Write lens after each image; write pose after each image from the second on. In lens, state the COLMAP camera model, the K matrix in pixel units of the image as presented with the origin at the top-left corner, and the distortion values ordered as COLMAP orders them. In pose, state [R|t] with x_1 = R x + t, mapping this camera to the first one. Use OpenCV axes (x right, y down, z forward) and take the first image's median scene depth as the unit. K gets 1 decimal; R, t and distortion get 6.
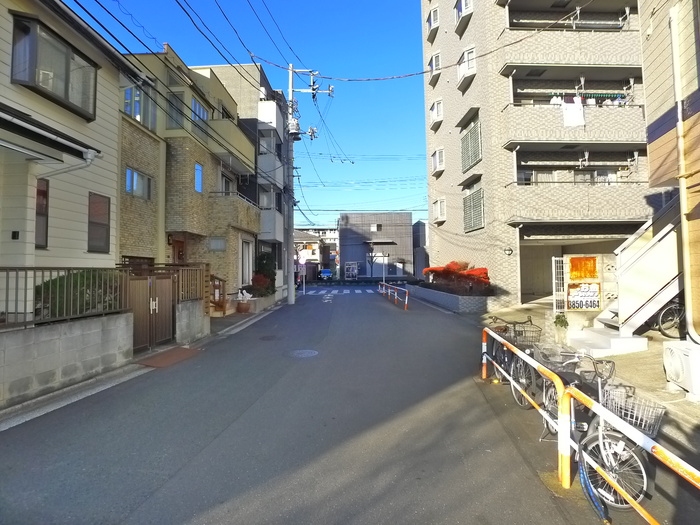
lens RADIAL K [[407.7, 0, 351.4], [0, 407.7, 261.1], [0, 0, 1]] dist [-0.007434, -0.001396]
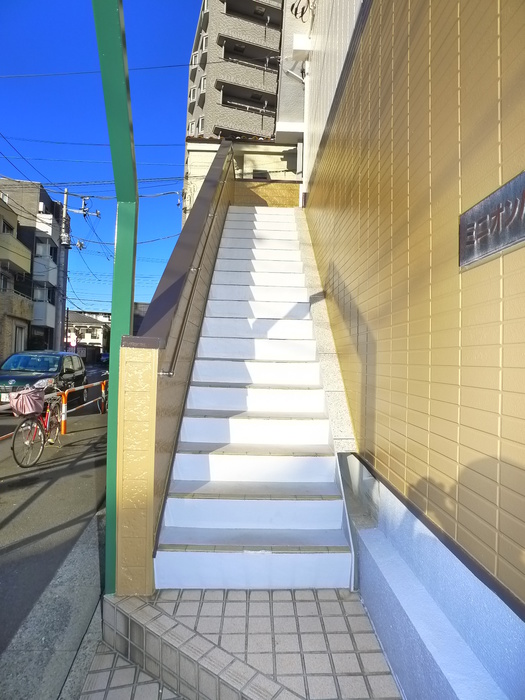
lens RADIAL K [[407.7, 0, 262.0], [0, 407.7, 346.4], [0, 0, 1]] dist [-0.007434, -0.001396]
pose [[0.963563, 0.039804, 0.264505, 0.123778], [-0.038004, 0.999206, -0.011920, 0.000274], [-0.264769, 0.001433, 0.964311, -0.384050]]
